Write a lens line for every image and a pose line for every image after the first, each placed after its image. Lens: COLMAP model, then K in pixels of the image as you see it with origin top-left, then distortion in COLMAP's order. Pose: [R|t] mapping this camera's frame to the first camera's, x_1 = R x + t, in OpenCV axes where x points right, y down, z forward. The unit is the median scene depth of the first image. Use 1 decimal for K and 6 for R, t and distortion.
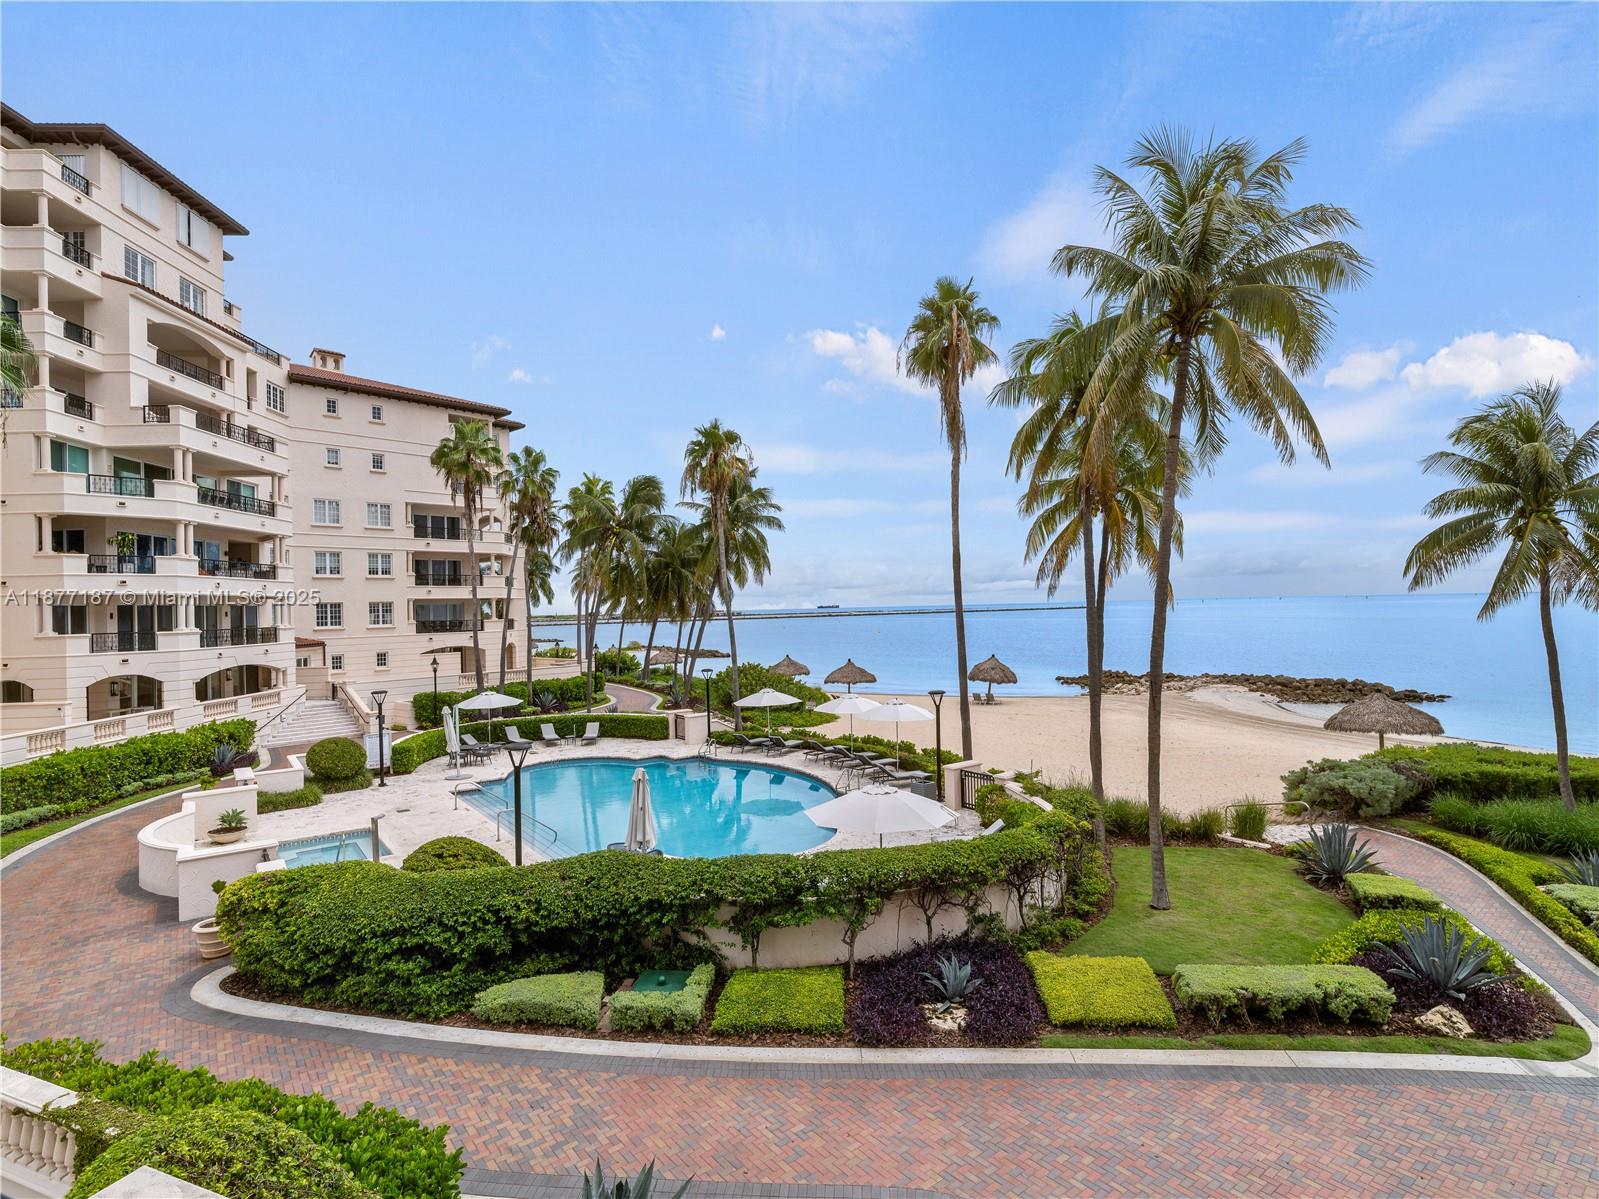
lens RADIAL K [[811.7, 0, 799.5], [0, 811.7, 599.5], [0, 0, 1]] dist [-0.001588, -0.000049]
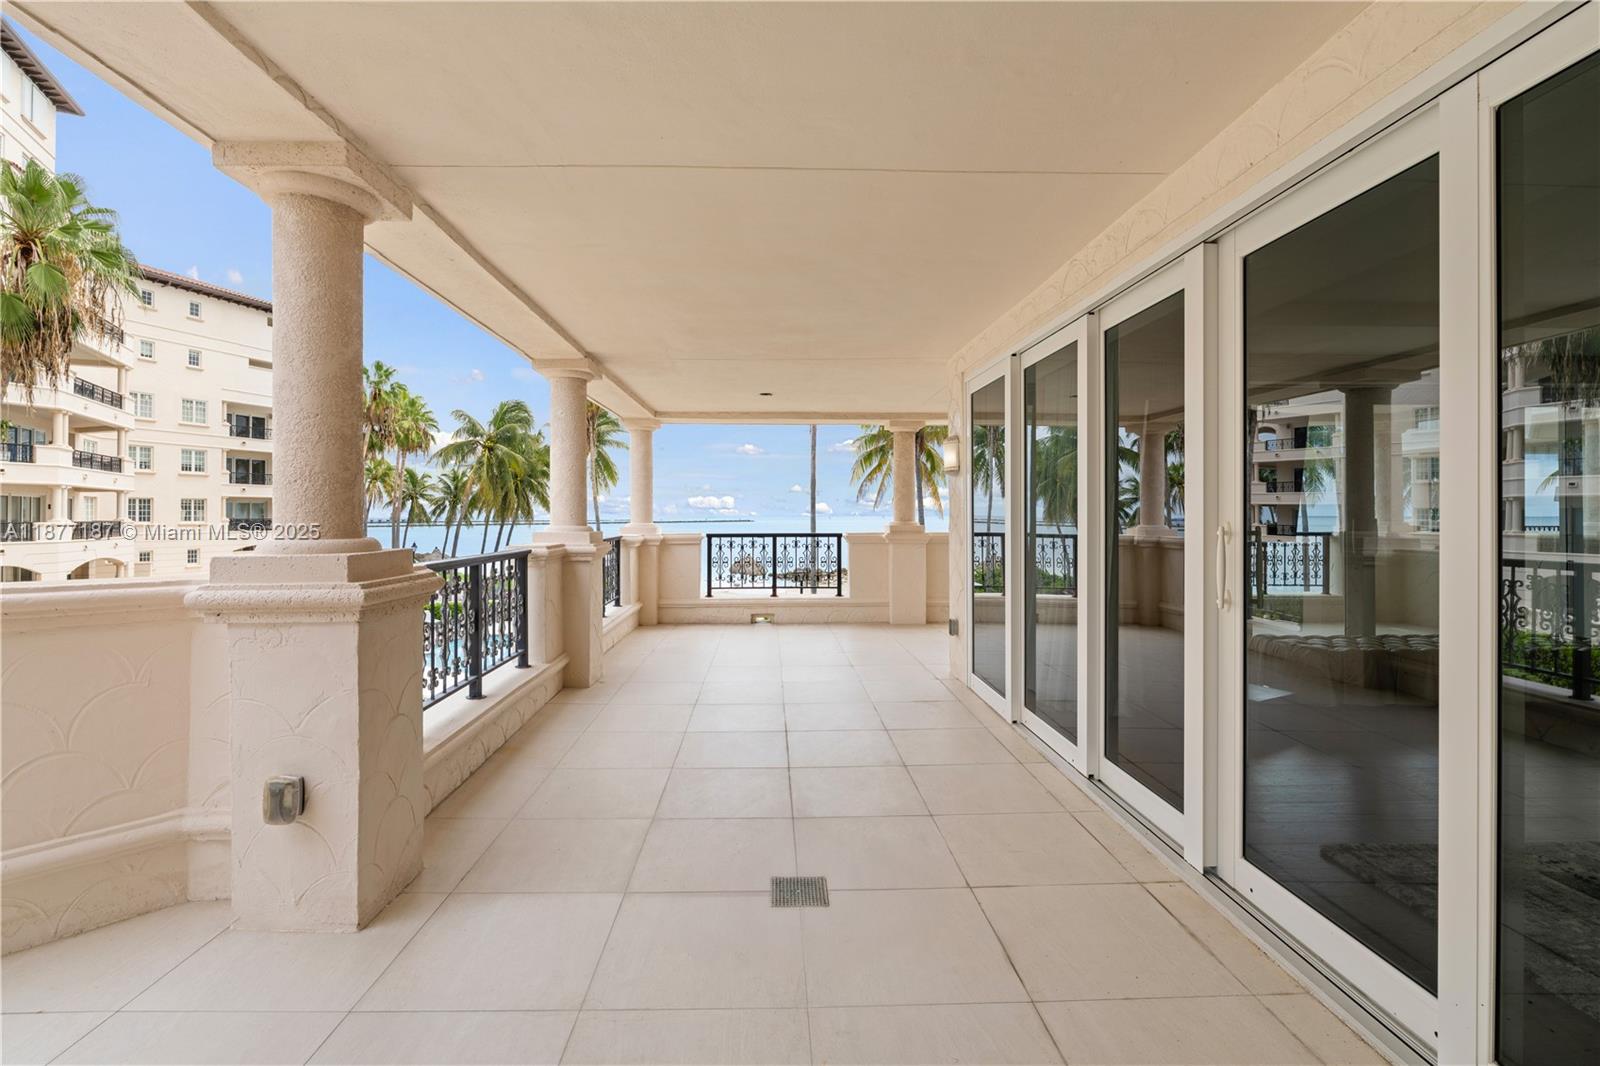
lens RADIAL K [[725.0, 0, 790.1], [0, 725.0, 506.0], [0, 0, 1]] dist [-0.004980, 0.001266]
pose [[0.915452, 0.026850, 0.401531, -0.252880], [-0.023471, 0.999636, -0.013333, 0.008318], [-0.401742, 0.002781, 0.915749, -0.135674]]
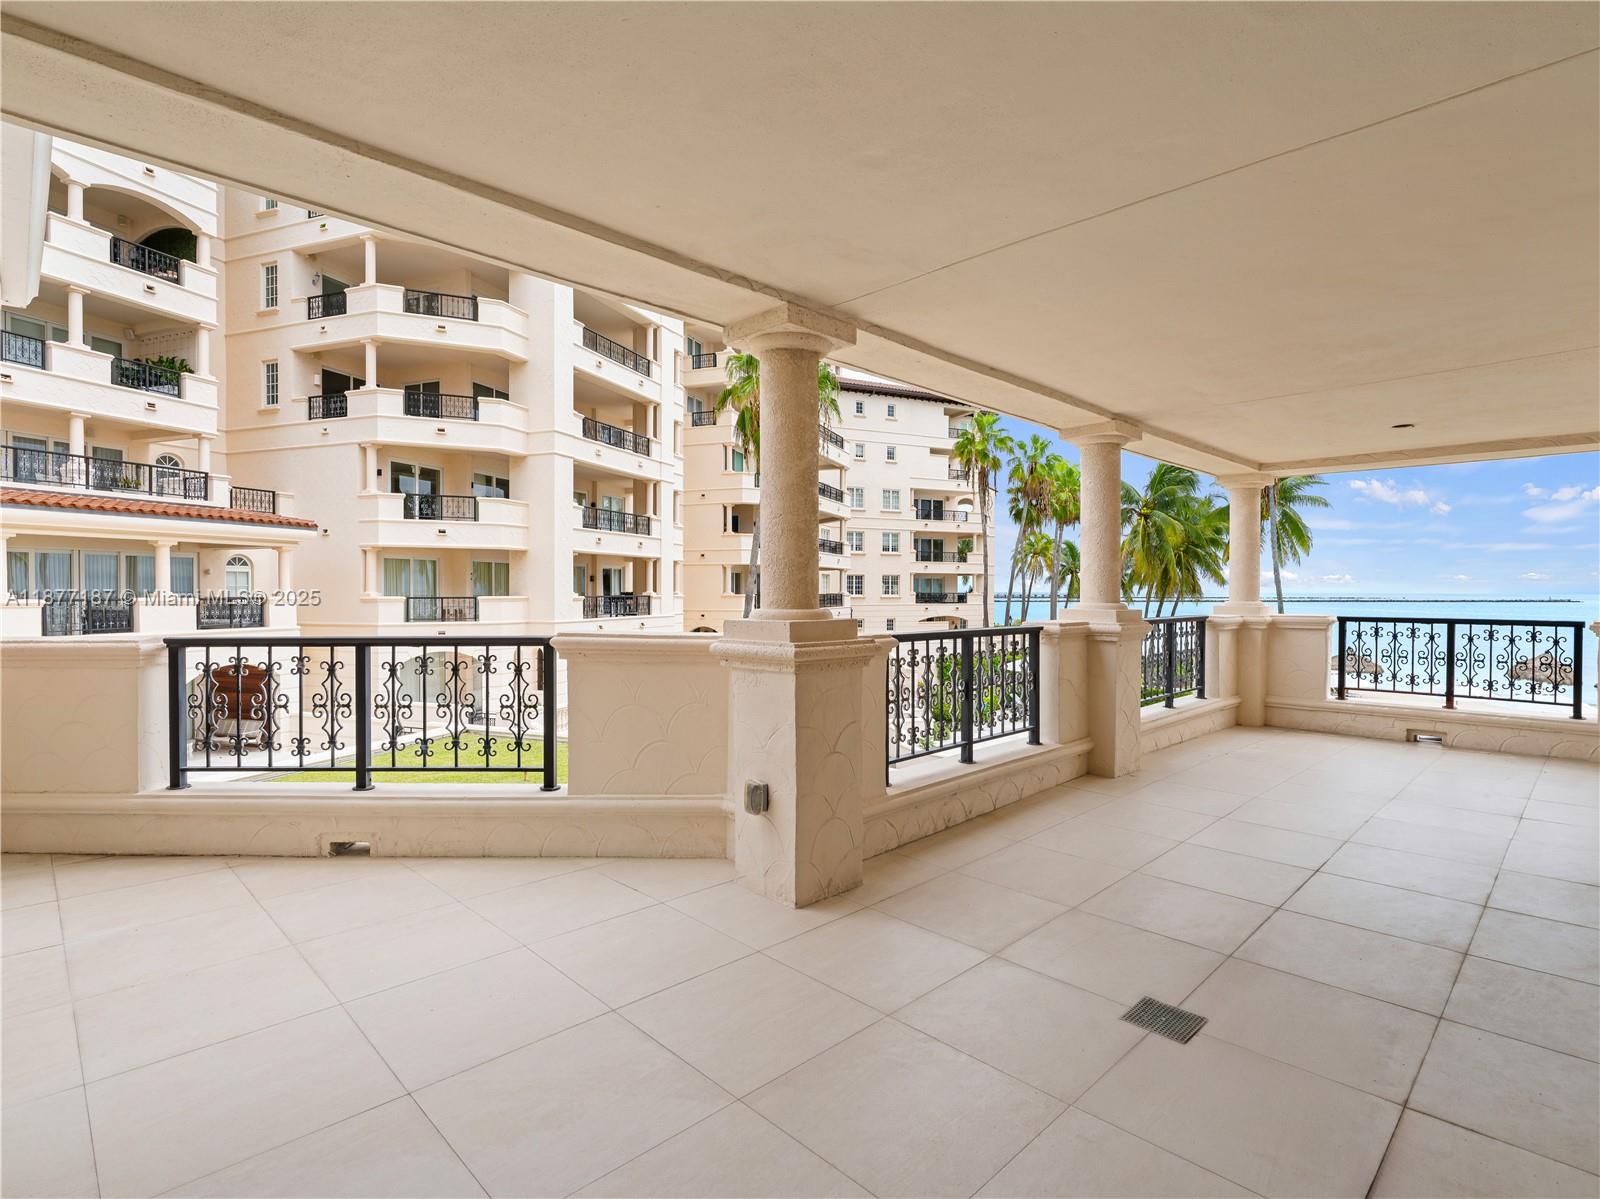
lens RADIAL K [[812.2, 0, 800.0], [0, 812.2, 599.5], [0, 0, 1]] dist [-0.001588, -0.000049]
pose [[0.919918, 0.031152, -0.390870, -0.228156], [-0.021150, 0.999330, 0.029867, 0.007450], [0.391539, -0.019208, 0.919961, -0.146038]]
